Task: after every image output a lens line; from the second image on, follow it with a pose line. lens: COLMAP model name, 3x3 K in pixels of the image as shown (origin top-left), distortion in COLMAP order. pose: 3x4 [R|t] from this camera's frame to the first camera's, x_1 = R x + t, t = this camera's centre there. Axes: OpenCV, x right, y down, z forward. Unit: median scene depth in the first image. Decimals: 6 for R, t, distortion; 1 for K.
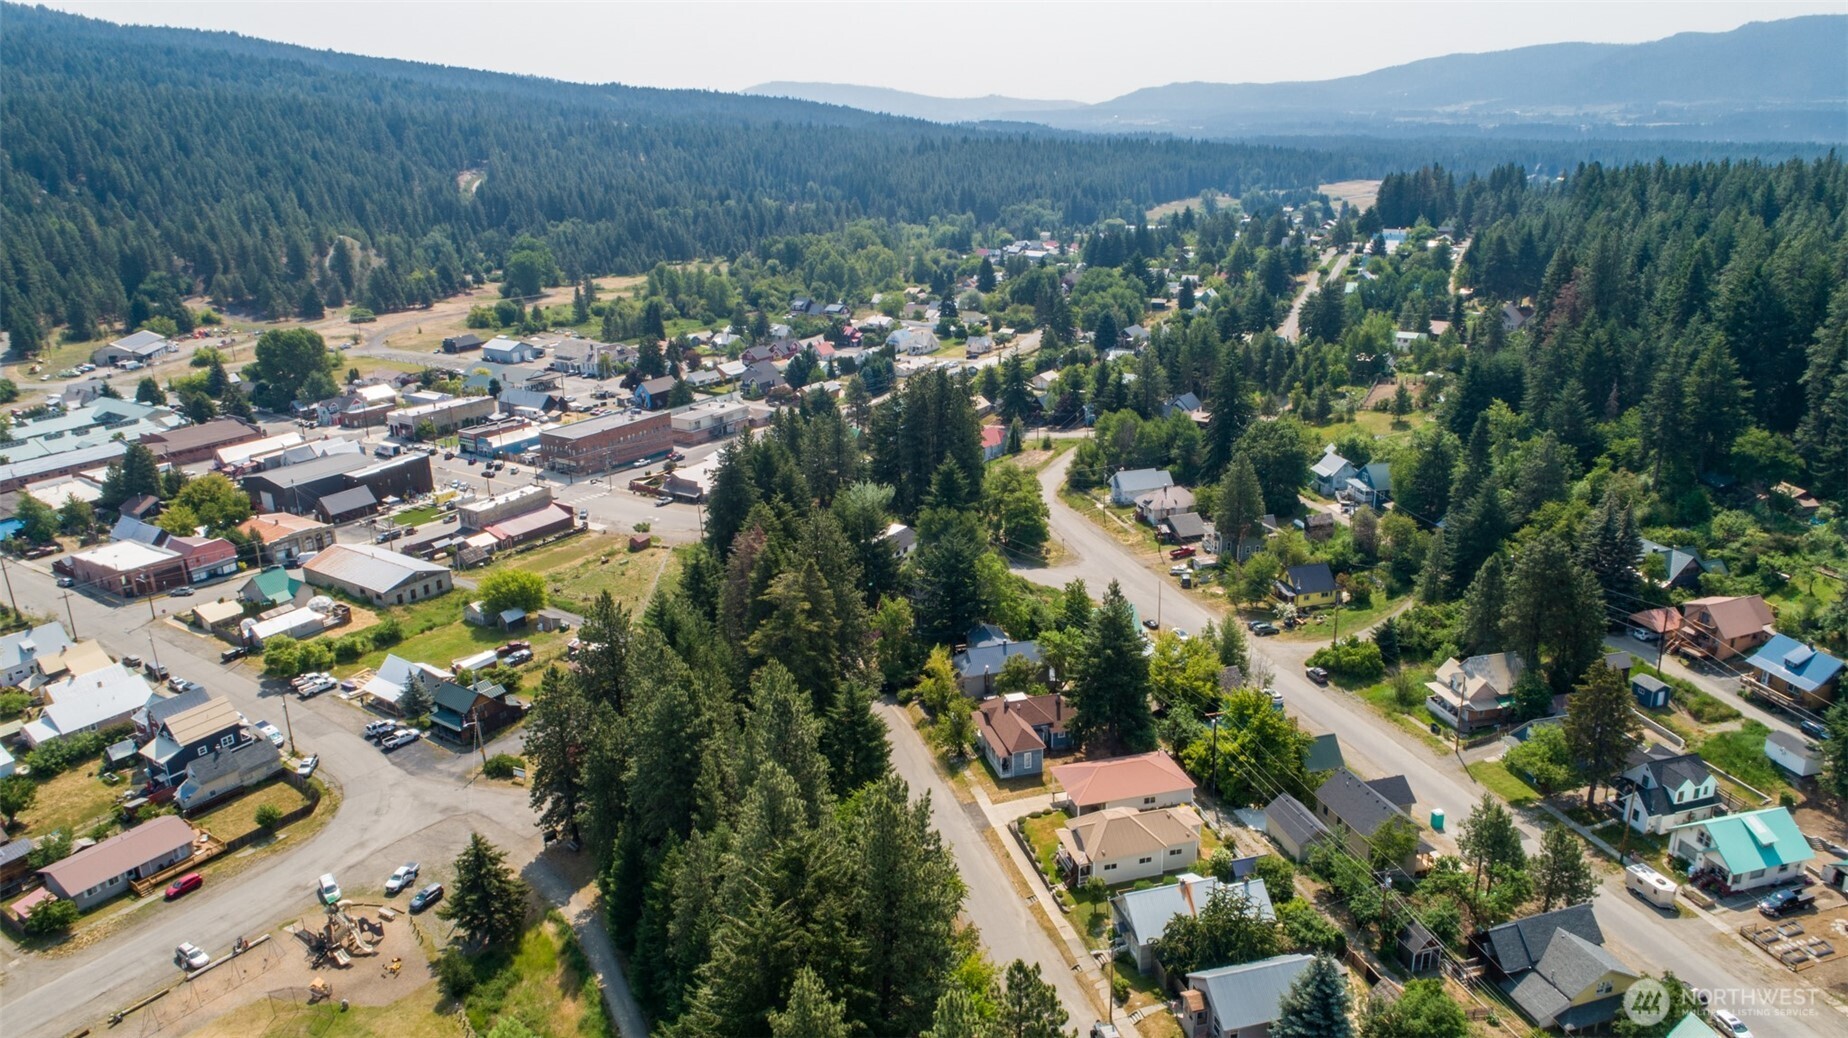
lens RADIAL K [[1235.5, 0, 924.7], [0, 1235.5, 467.5], [0, 0, 1]] dist [0.001236, 0.003942]
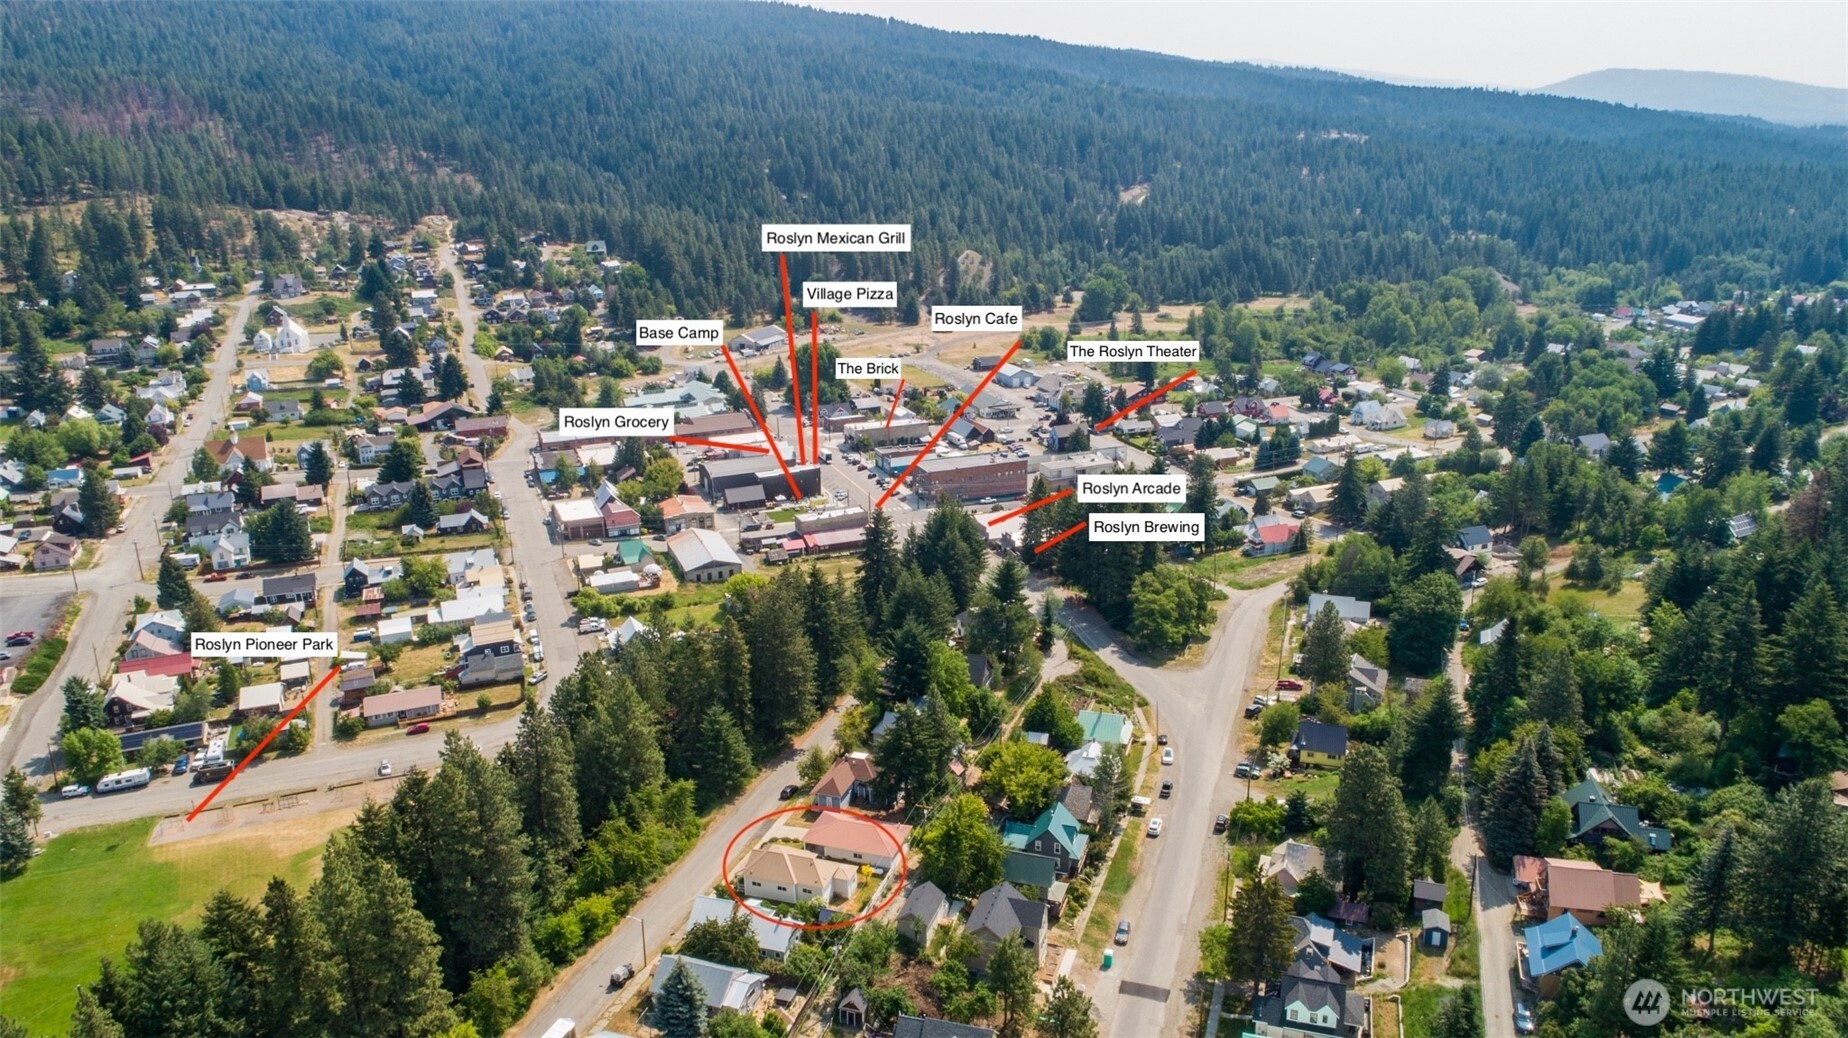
lens RADIAL K [[1231.5, 0, 924.0], [0, 1231.5, 519.0], [0, 0, 1]] dist [-0.009355, 0.001858]
pose [[0.848721, 0.175744, -0.498785, 0.475567], [-0.157146, 0.984375, 0.079443, -0.109898], [0.504953, 0.010957, 0.863077, -0.043576]]
